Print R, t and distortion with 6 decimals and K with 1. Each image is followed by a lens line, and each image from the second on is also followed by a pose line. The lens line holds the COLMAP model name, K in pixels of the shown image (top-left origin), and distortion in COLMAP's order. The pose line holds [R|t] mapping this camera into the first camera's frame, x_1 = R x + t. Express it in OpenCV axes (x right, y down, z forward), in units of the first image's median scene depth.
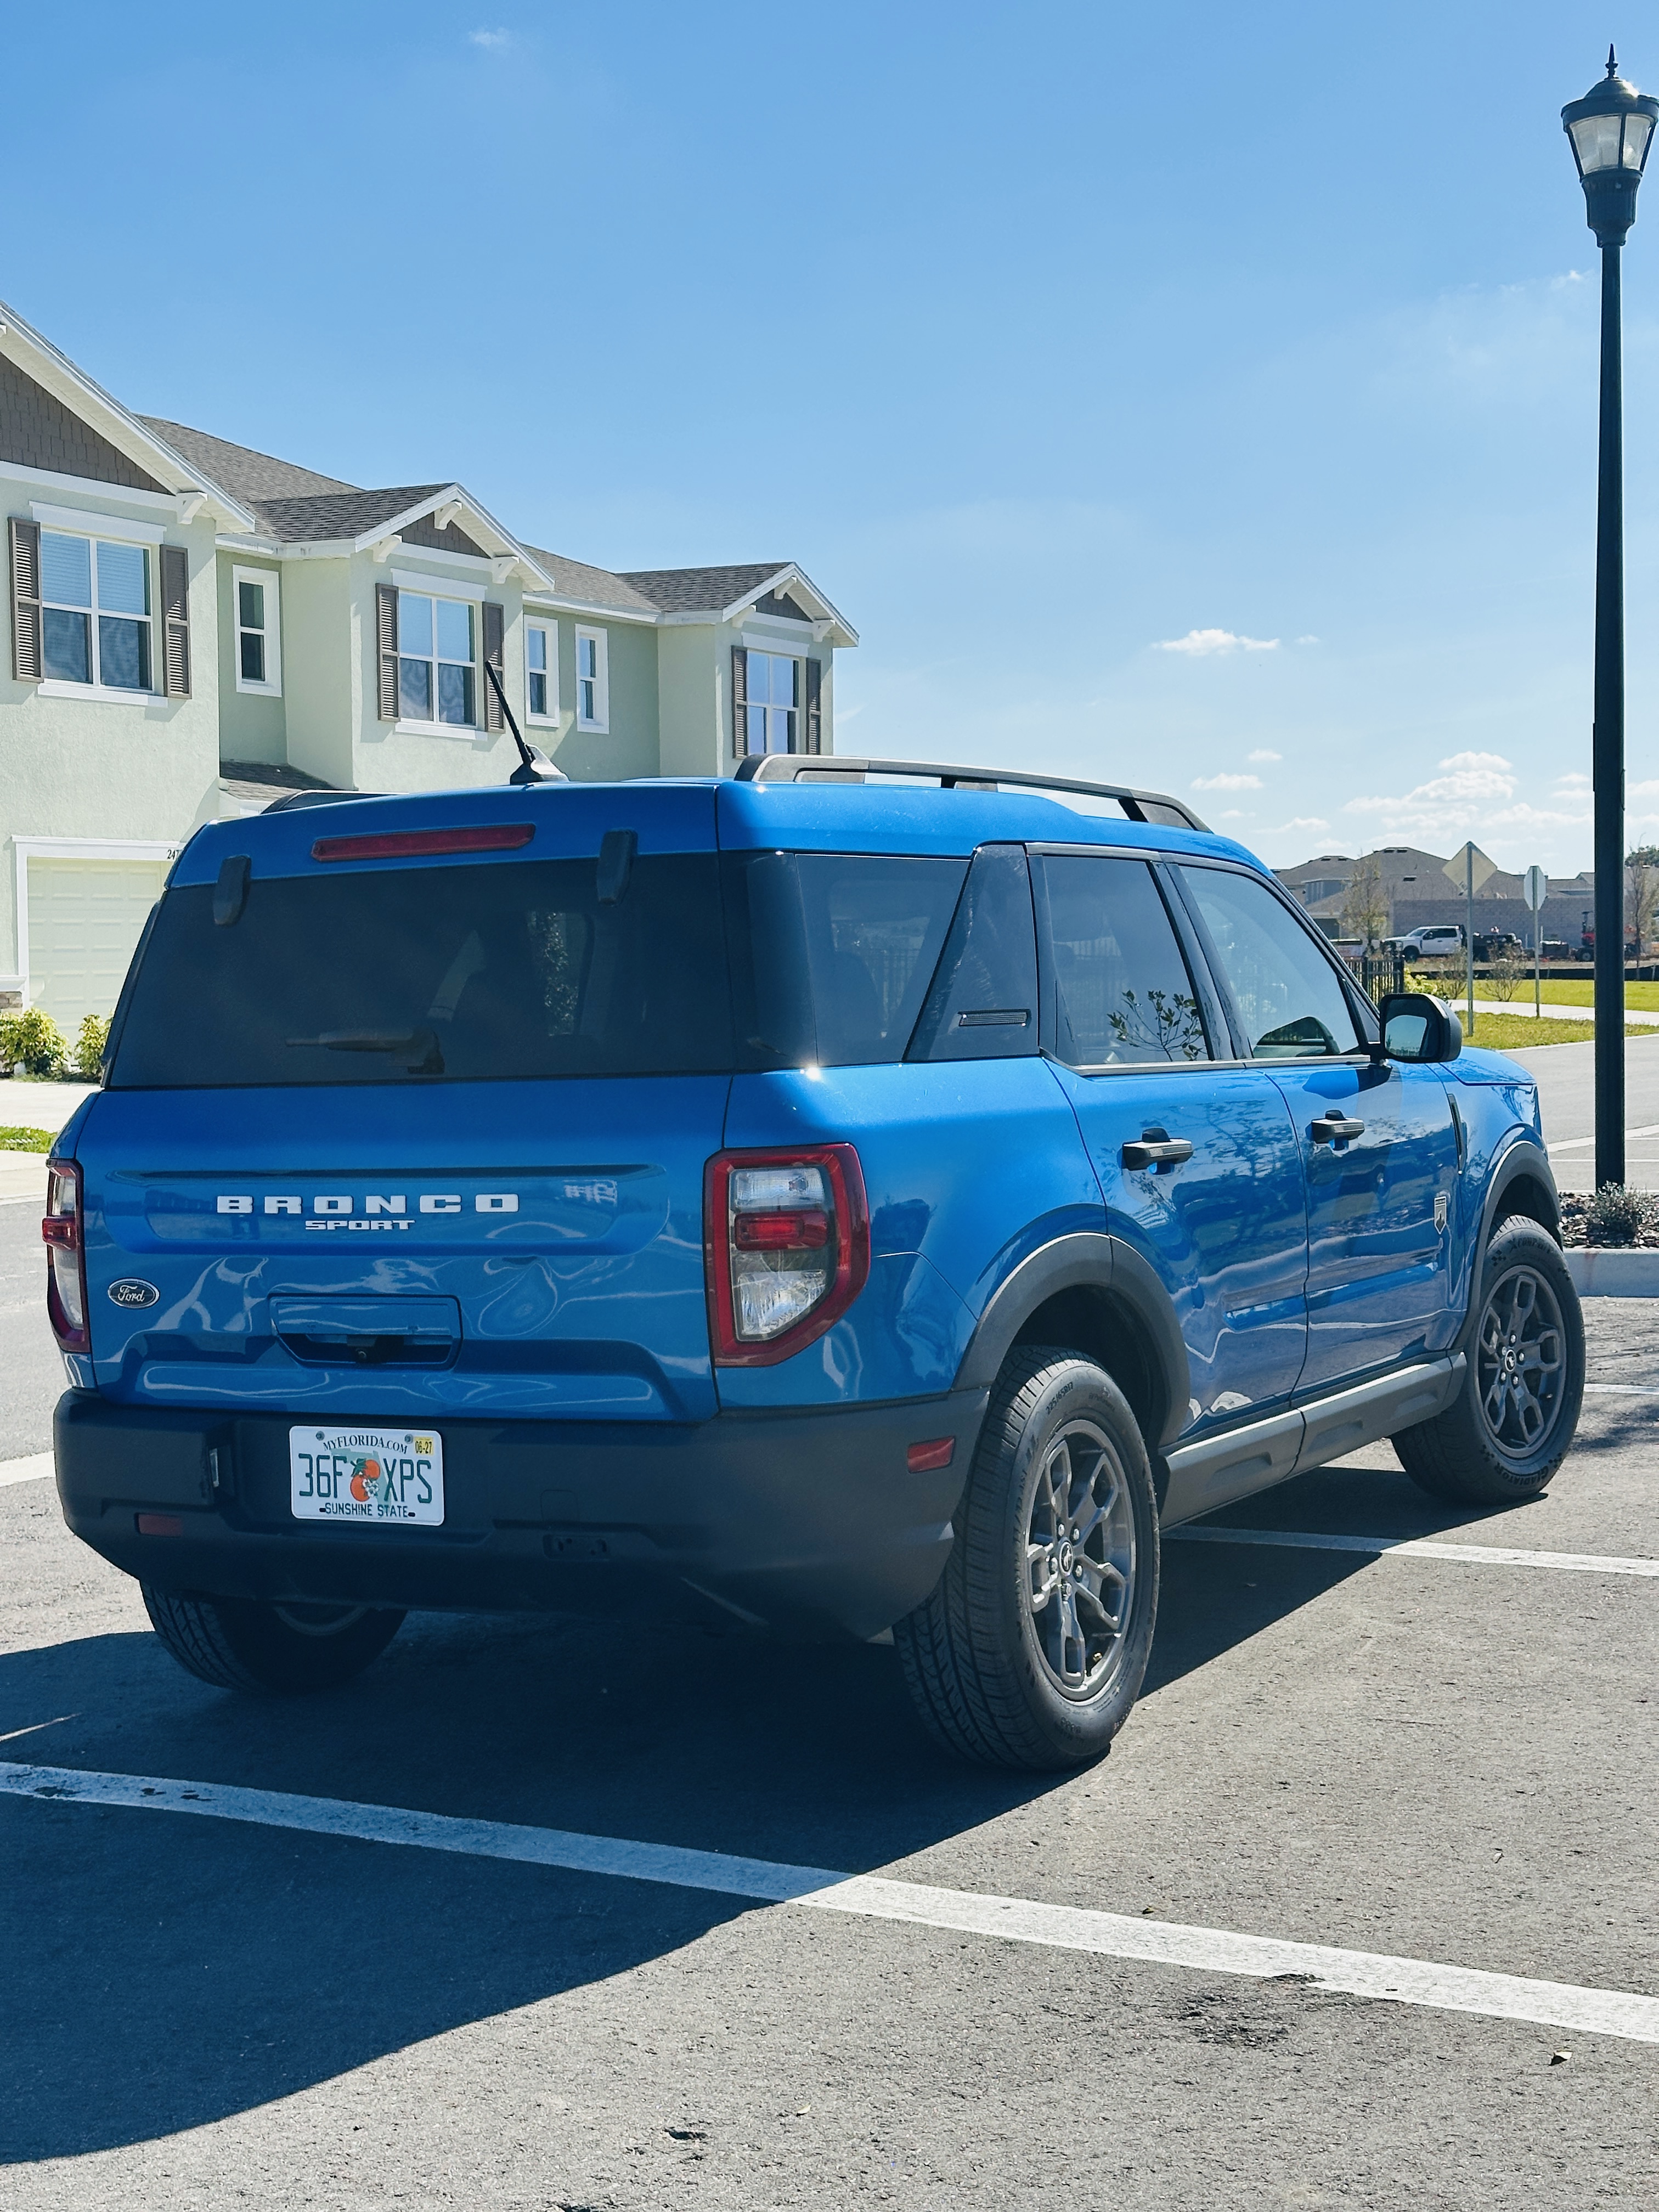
lens RADIAL K [[3122.3, 0, 829.5], [0, 3122.3, 1106.0], [0, 0, 1]] dist [0.086647, 0.005788]
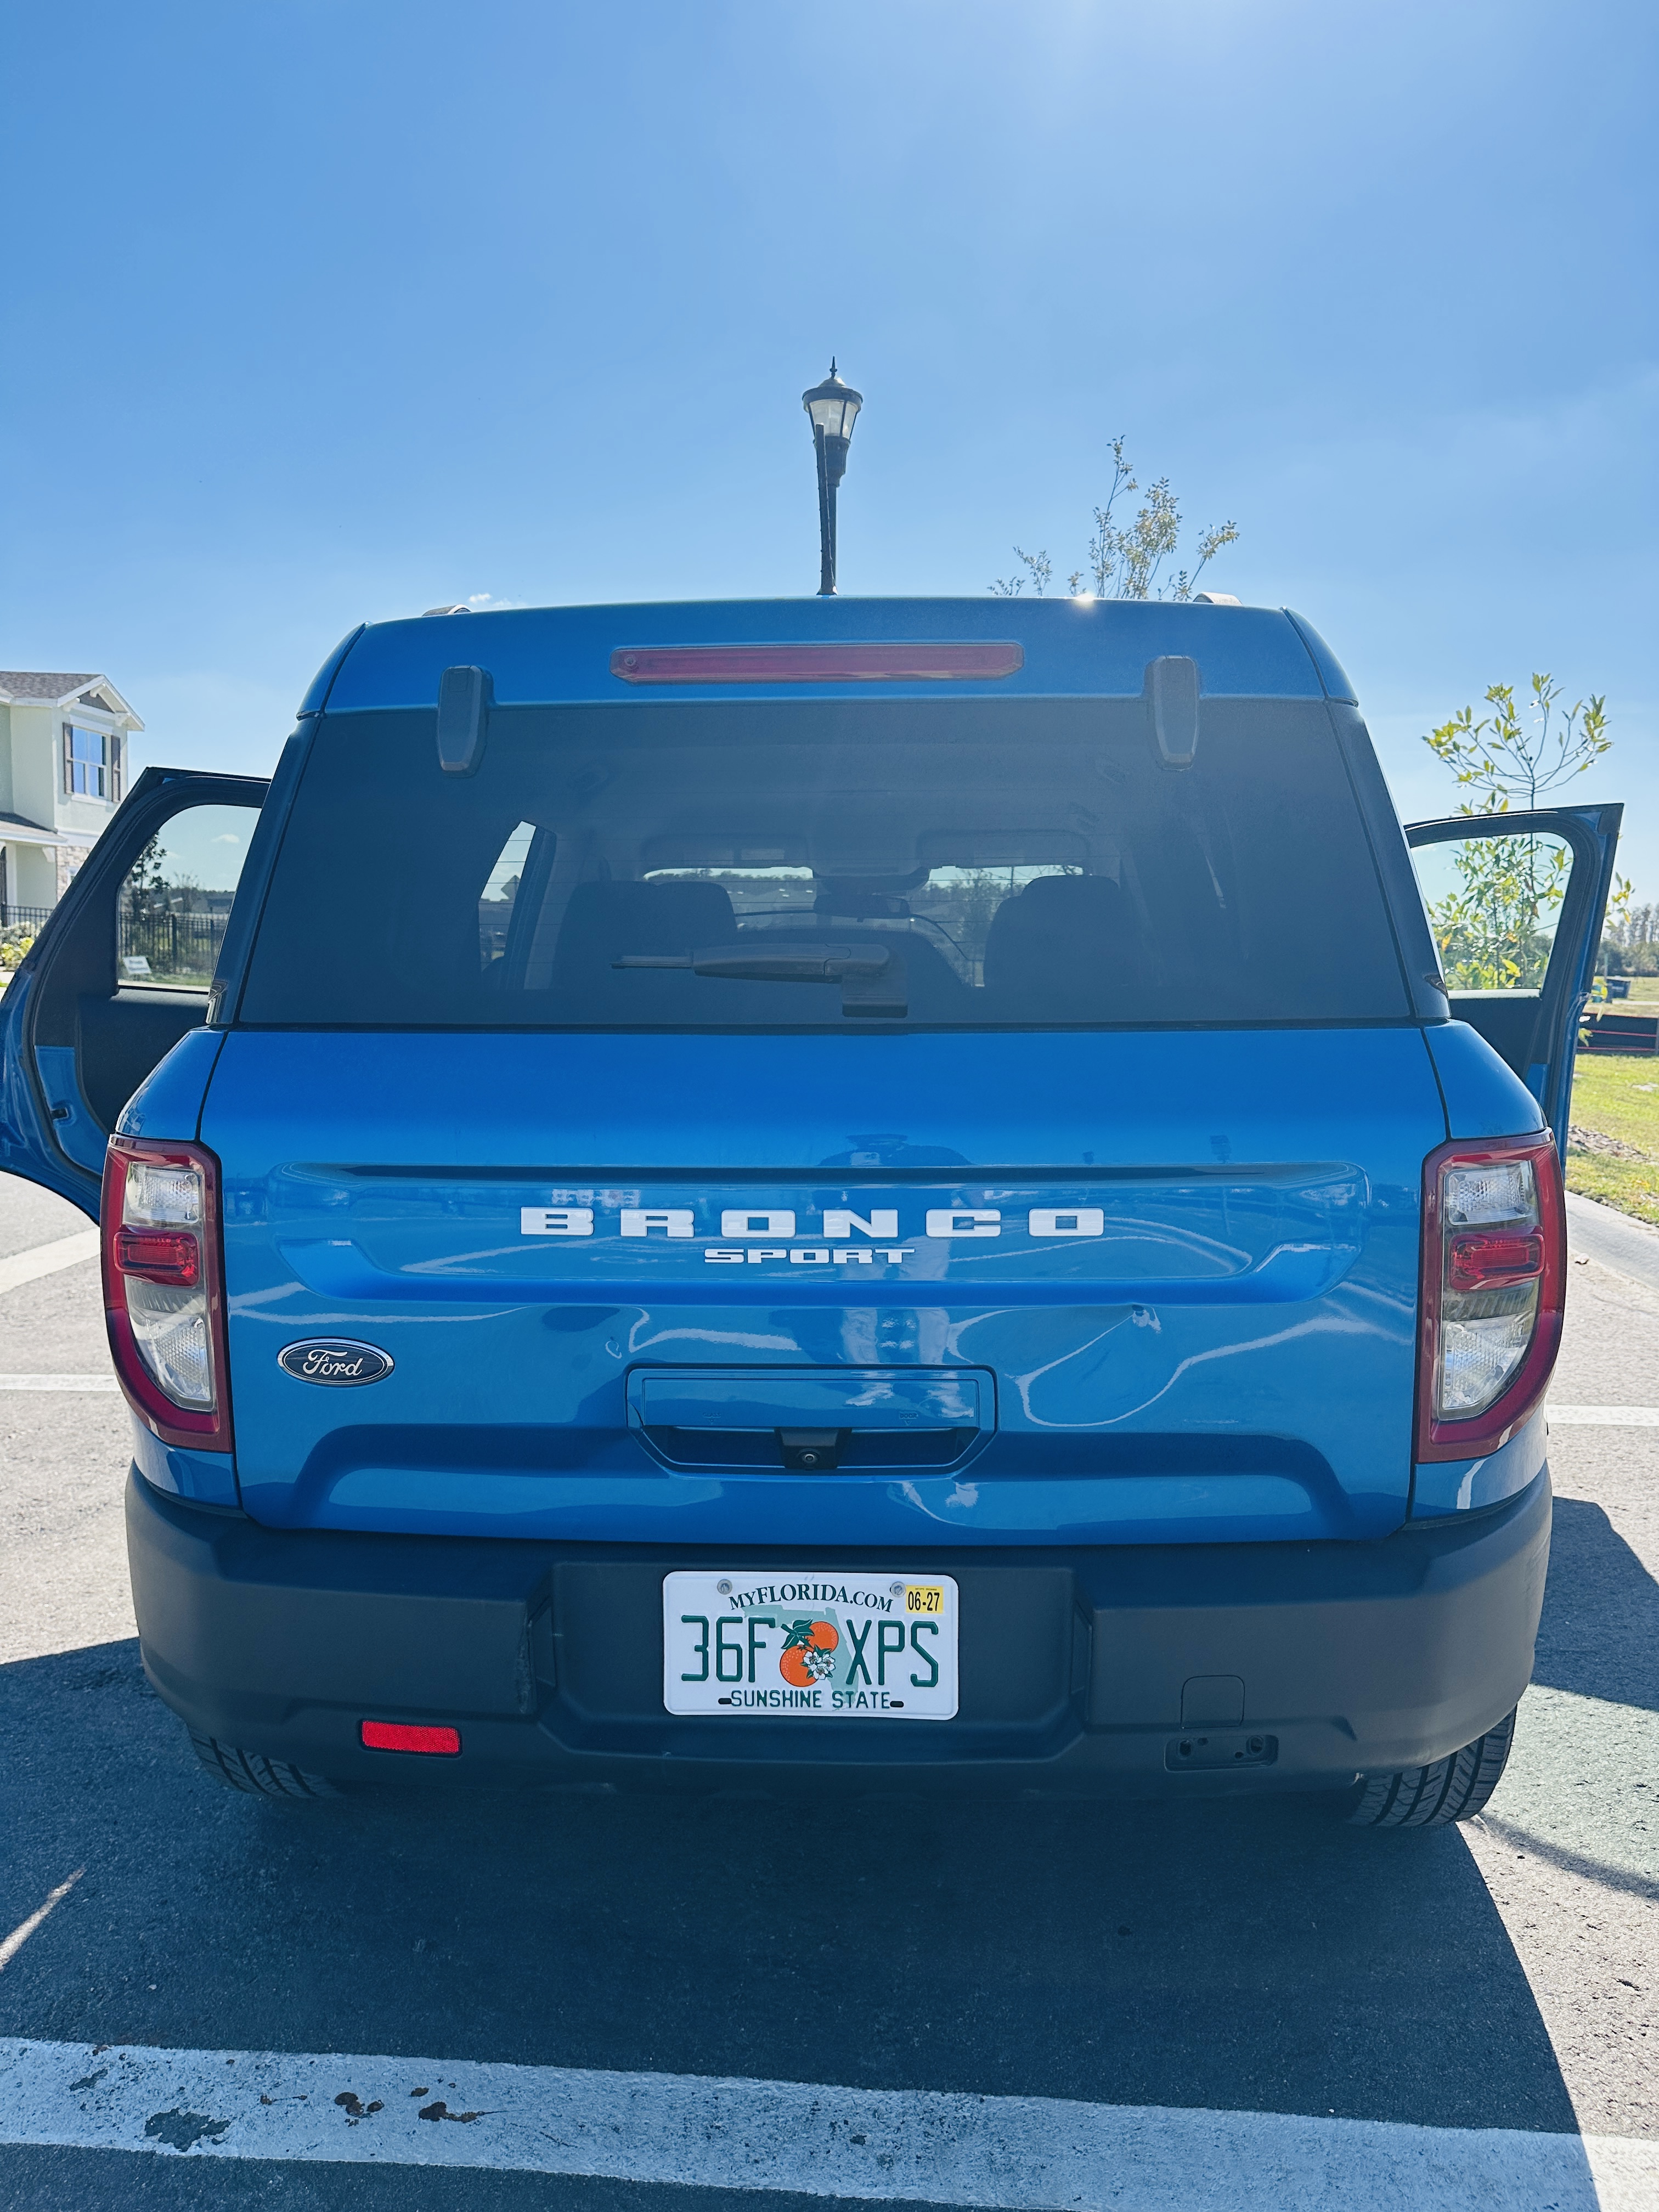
lens RADIAL K [[1566.1, 0, 829.5], [0, 1566.1, 1106.0], [0, 0, 1]] dist [0.104818, -0.196218]
pose [[0.899599, -0.010219, 0.436597, -0.282414], [-0.014958, 0.998419, 0.054189, -0.009269], [-0.436461, -0.055278, 0.898024, 0.711554]]
